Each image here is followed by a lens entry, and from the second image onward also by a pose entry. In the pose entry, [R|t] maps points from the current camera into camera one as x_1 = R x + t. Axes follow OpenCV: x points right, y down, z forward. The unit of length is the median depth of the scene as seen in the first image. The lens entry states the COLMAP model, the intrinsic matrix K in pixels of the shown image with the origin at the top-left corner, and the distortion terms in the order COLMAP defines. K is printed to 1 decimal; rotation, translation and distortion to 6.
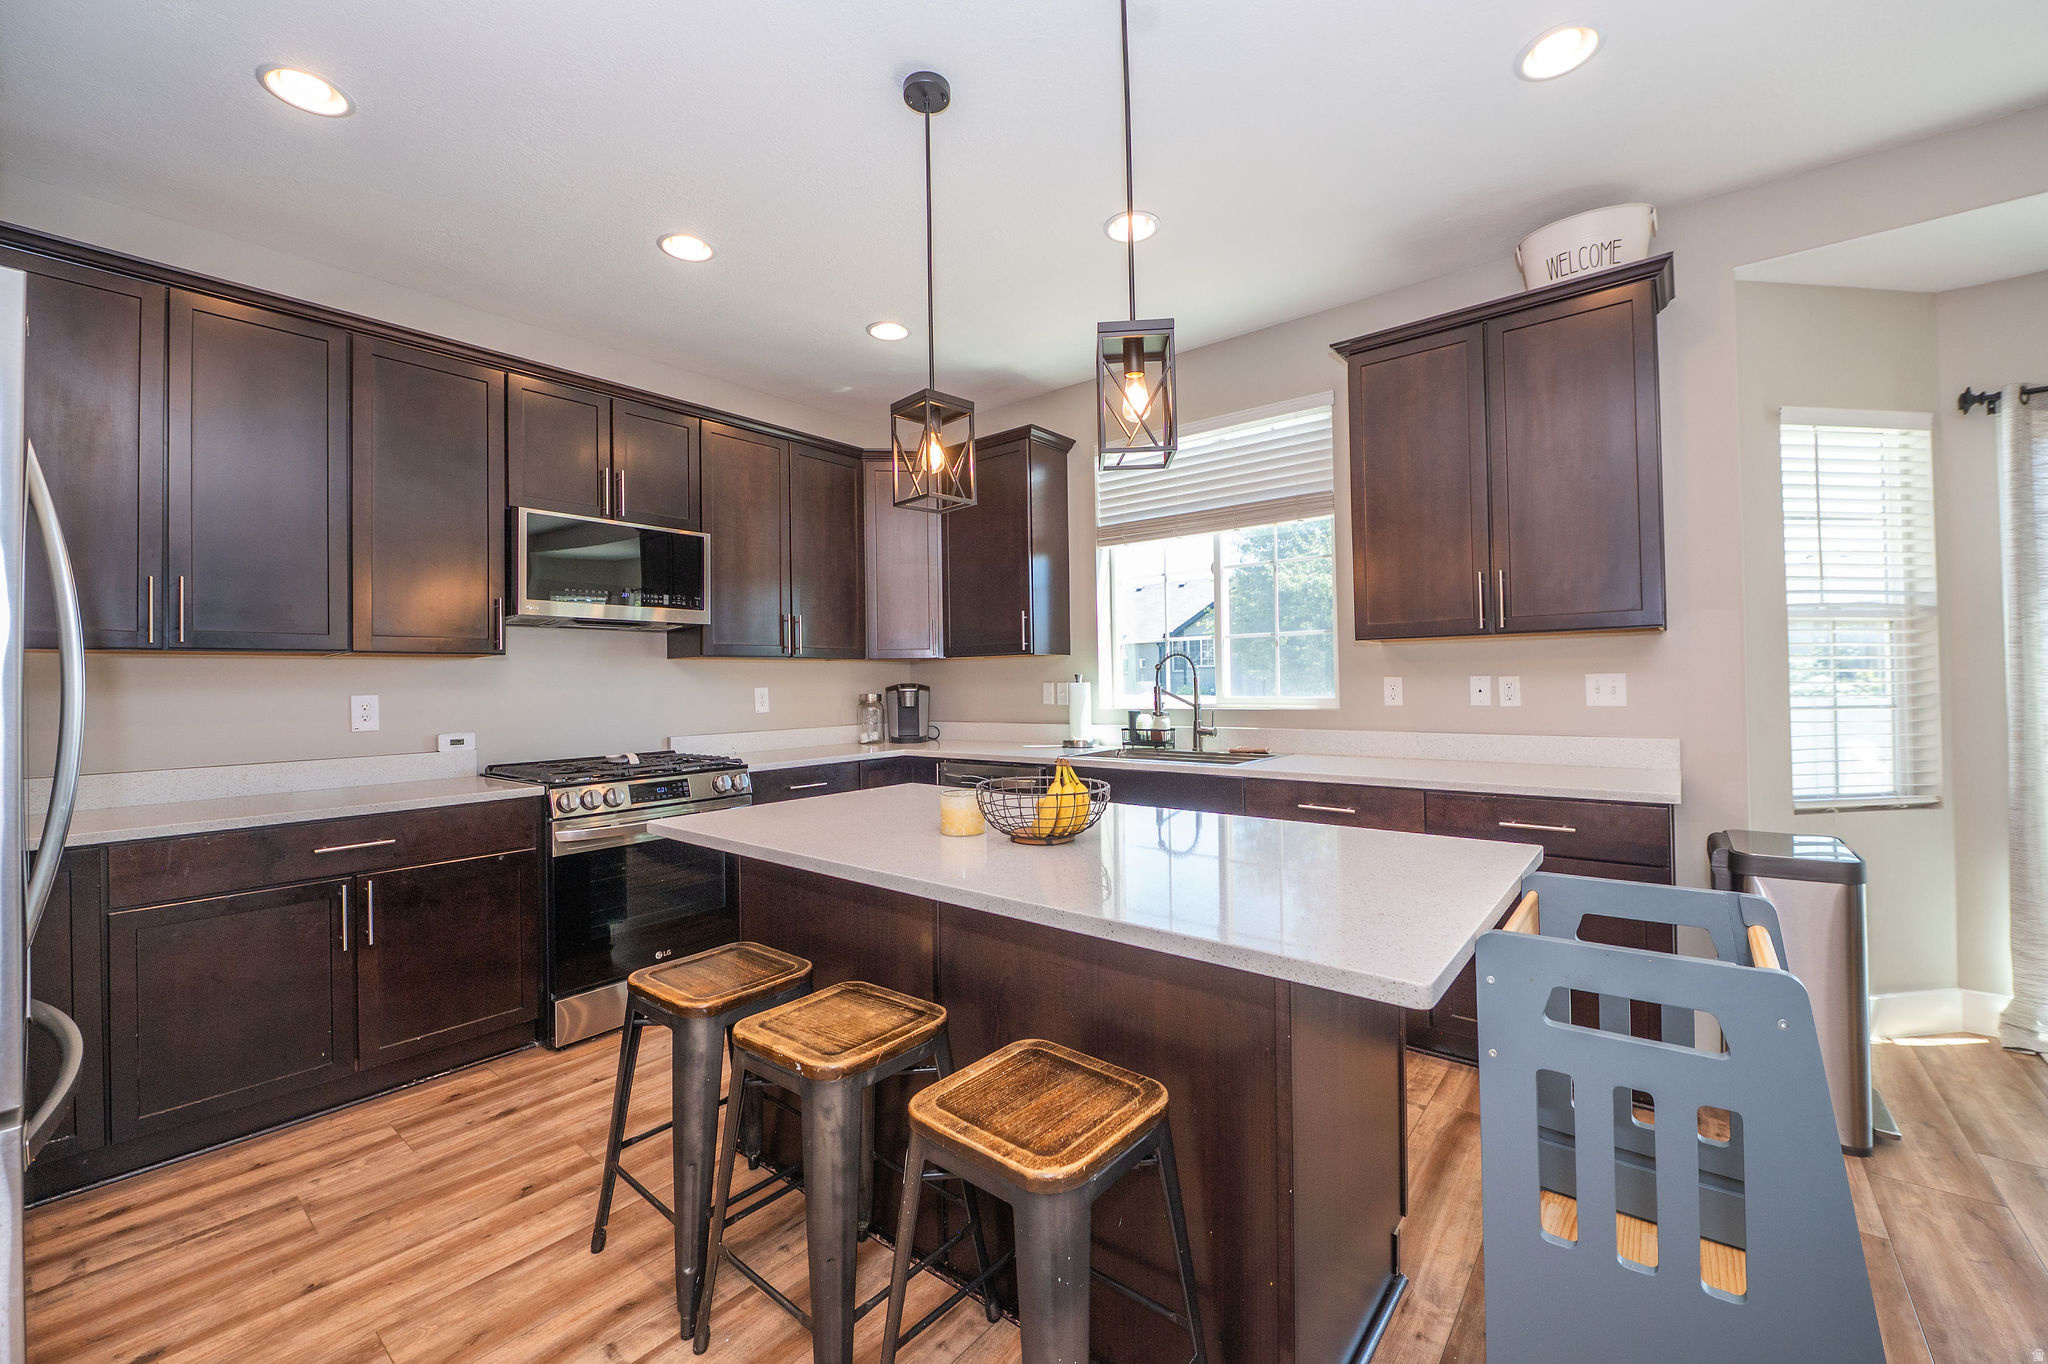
lens RADIAL K [[814.9, 0, 1032.4], [0, 814.9, 675.0], [0, 0, 1]] dist [-0.000937, -0.004108]
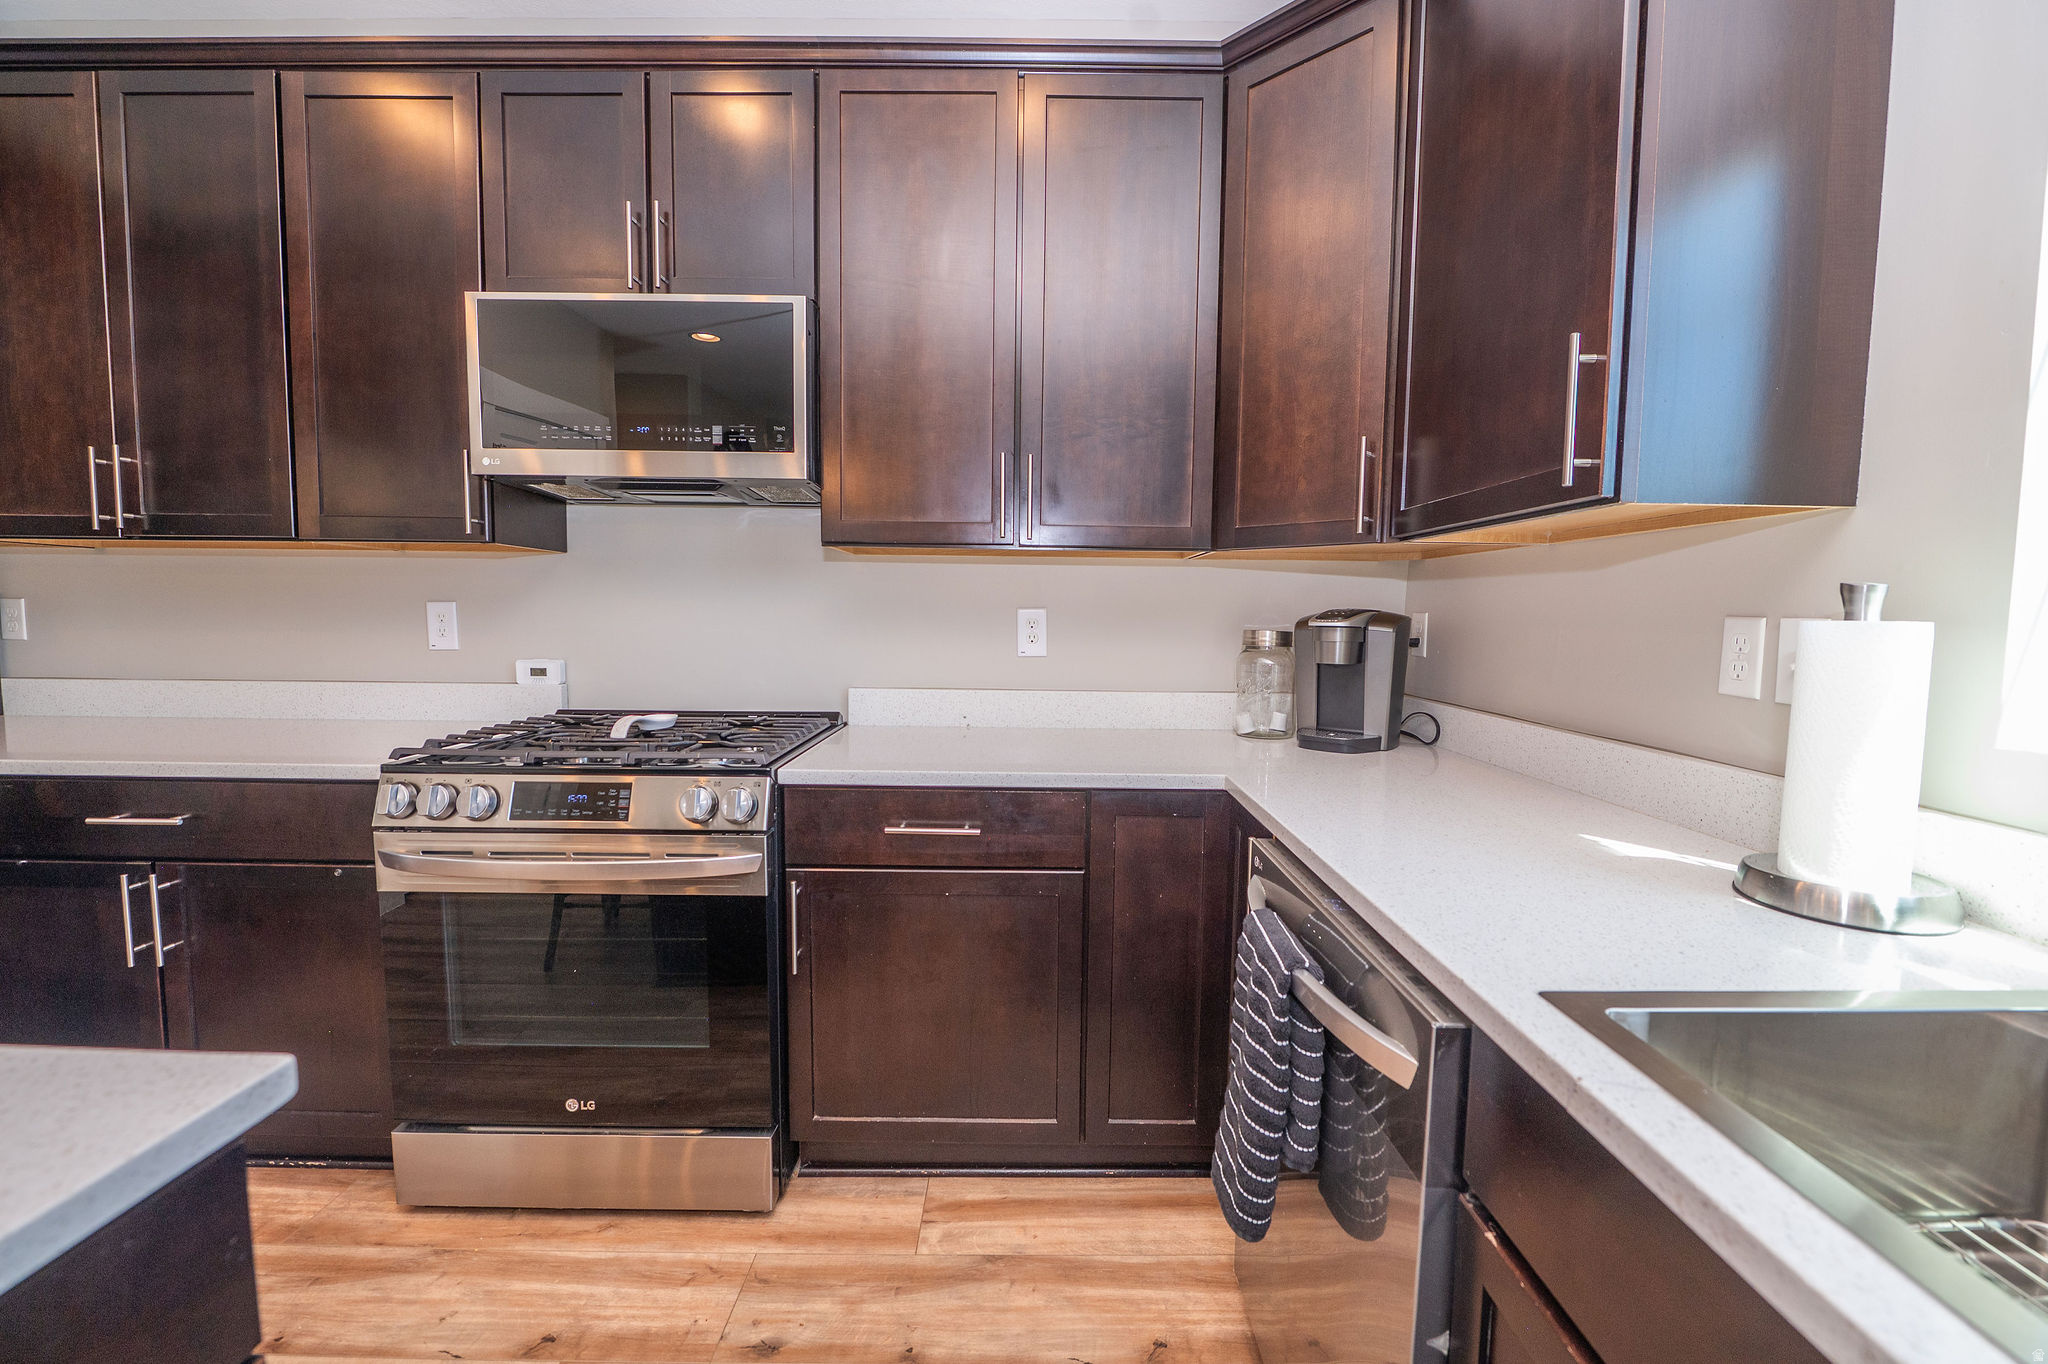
lens RADIAL K [[814.9, 0, 1032.4], [0, 814.9, 675.0], [0, 0, 1]] dist [-0.000937, -0.004108]
pose [[0.628461, 0.087740, -0.772877, 0.087544], [-0.016955, 0.994927, 0.099161, 0.006013], [0.777656, -0.049215, 0.626761, 0.701437]]
